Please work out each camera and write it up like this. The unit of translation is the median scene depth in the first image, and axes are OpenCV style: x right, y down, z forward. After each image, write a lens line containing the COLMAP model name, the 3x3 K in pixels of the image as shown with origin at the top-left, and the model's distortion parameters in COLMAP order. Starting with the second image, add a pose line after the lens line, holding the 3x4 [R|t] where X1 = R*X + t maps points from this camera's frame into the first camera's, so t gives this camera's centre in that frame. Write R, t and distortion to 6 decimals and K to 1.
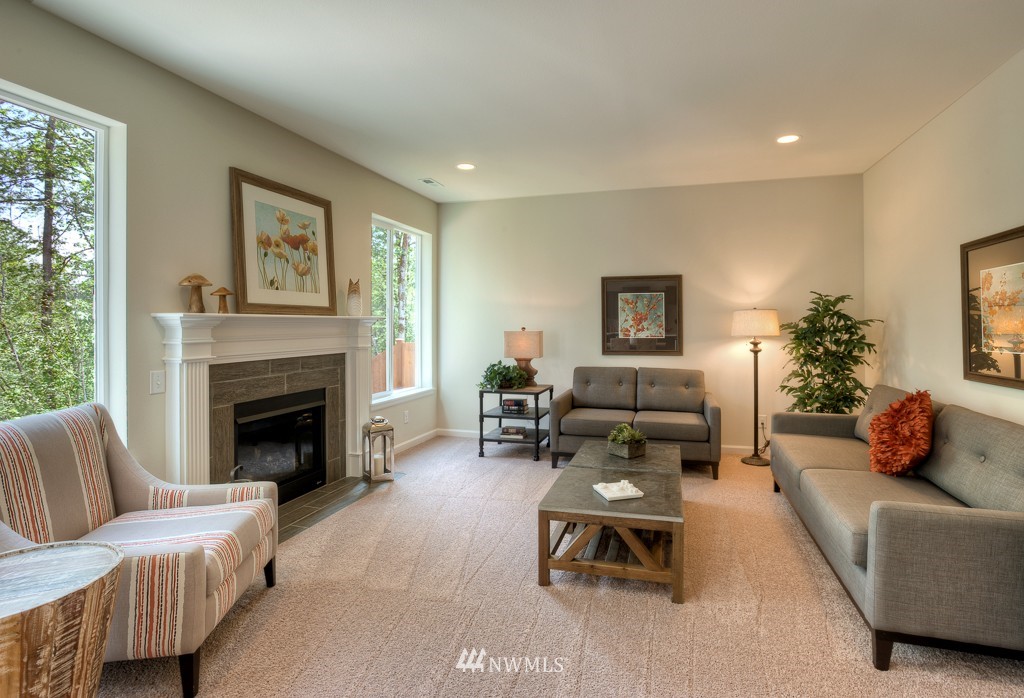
lens RADIAL K [[505.1, 0, 537.2], [0, 505.1, 321.9], [0, 0, 1]] dist [-0.029642, 0.000039]
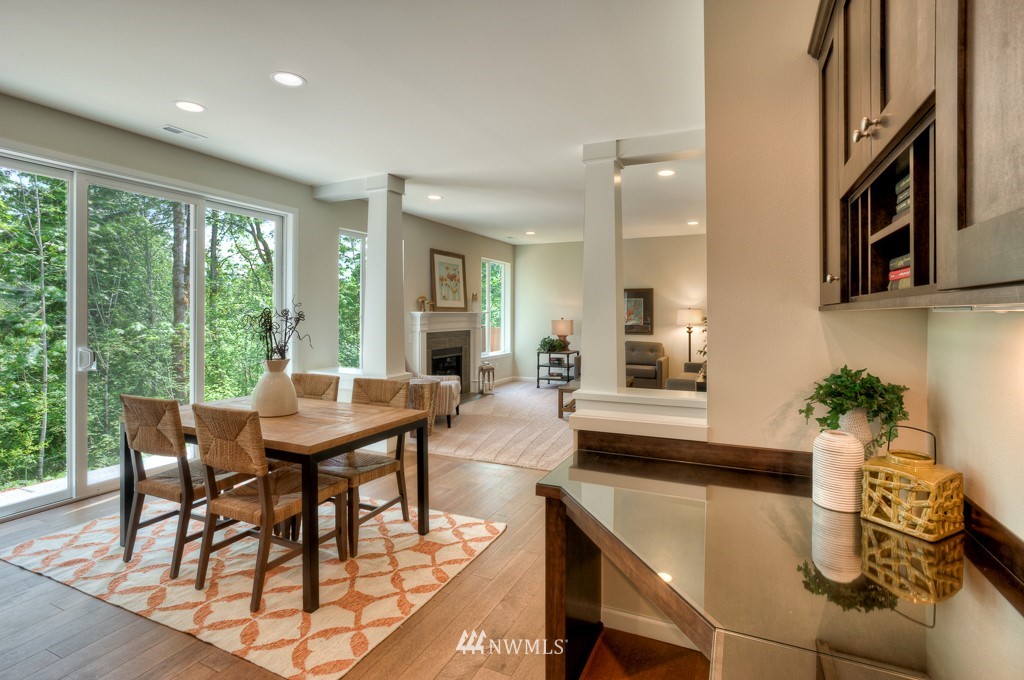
lens RADIAL K [[484.5, 0, 525.6], [0, 484.5, 313.1], [0, 0, 1]] dist [-0.036008, 0.017436]
pose [[0.989658, 0.006207, -0.143315, 0.101508], [-0.005624, 0.999974, 0.004473, -0.014491], [0.143339, -0.003620, 0.989667, -0.806263]]
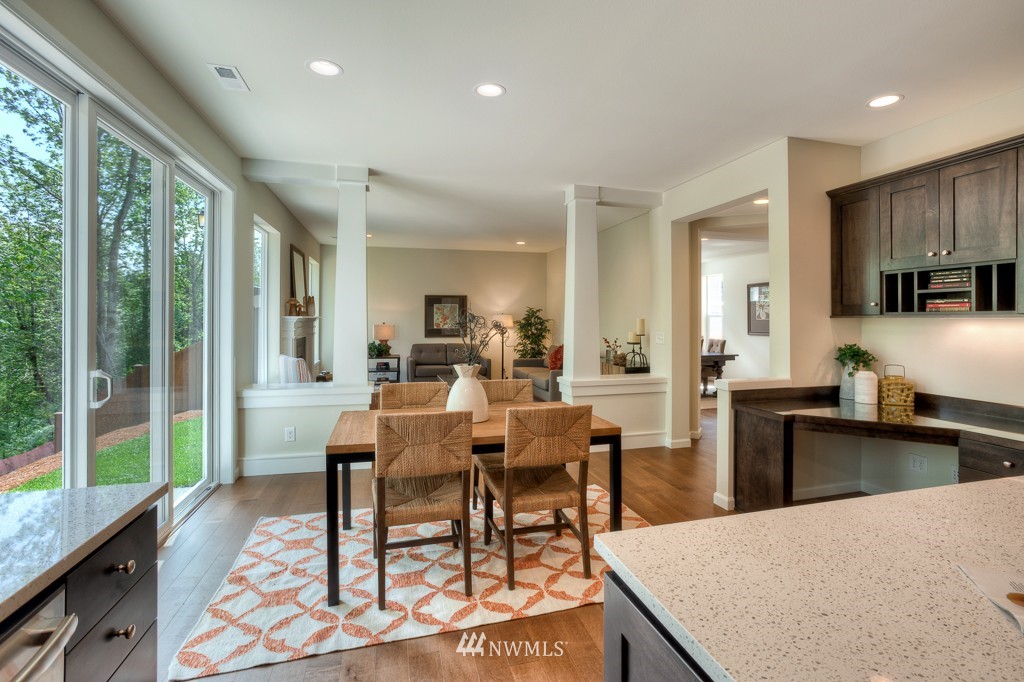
lens RADIAL K [[484.5, 0, 525.6], [0, 484.5, 314.1], [0, 0, 1]] dist [-0.036008, 0.017436]
pose [[0.850072, 0.011110, 0.526549, -0.572540], [-0.008754, 0.999937, -0.006966, -0.012028], [-0.526593, 0.001312, 0.850116, -0.806894]]
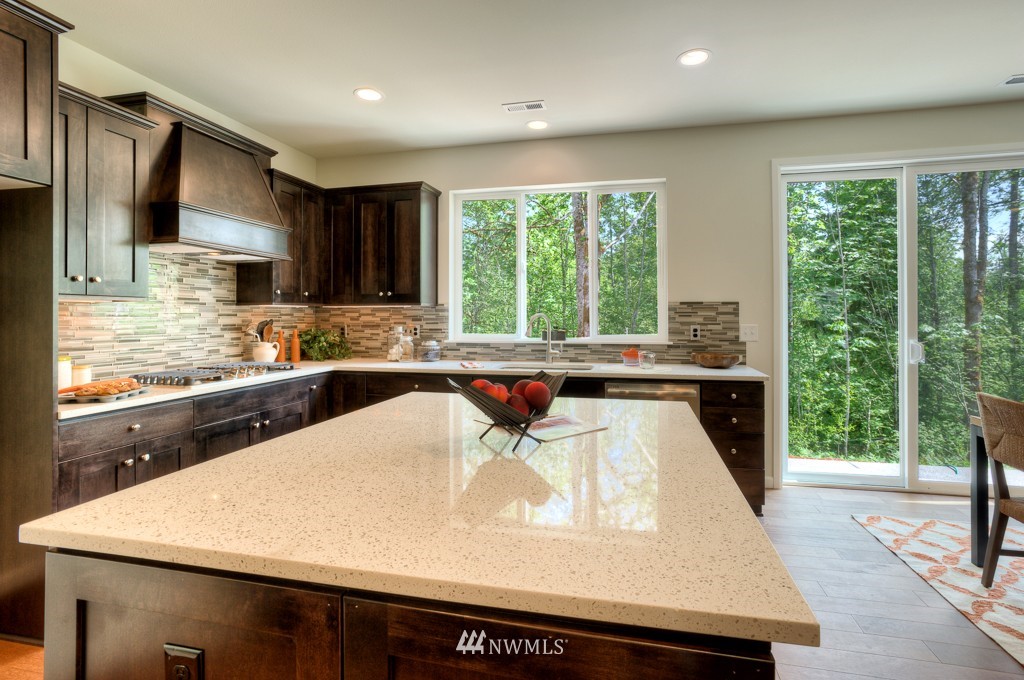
lens RADIAL K [[484.5, 0, 525.6], [0, 484.5, 313.1], [0, 0, 1]] dist [-0.036008, 0.017436]
pose [[0.058421, -0.000651, -0.998292, 0.016210], [0.005538, 0.999985, -0.000328, 0.001270], [0.998277, -0.005509, 0.058424, -0.816991]]
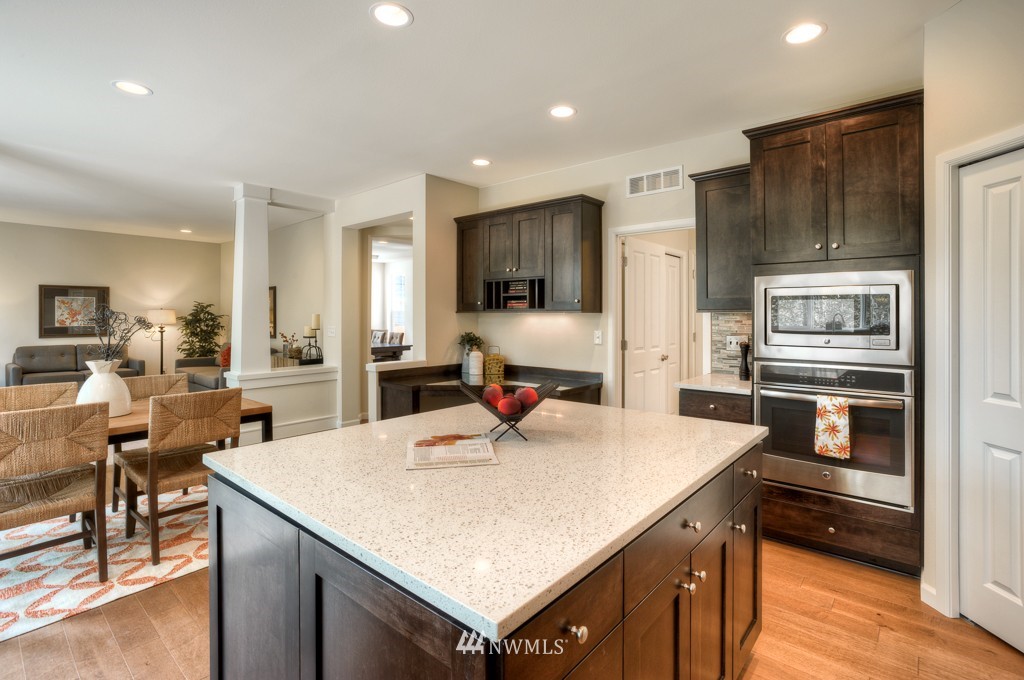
lens RADIAL K [[484.5, 0, 525.6], [0, 484.5, 313.1], [0, 0, 1]] dist [-0.036008, 0.017436]
pose [[0.409451, 0.006410, 0.912310, -0.640984], [-0.006671, 0.999970, -0.004032, -0.012339], [-0.912308, -0.004435, 0.409481, -0.977052]]
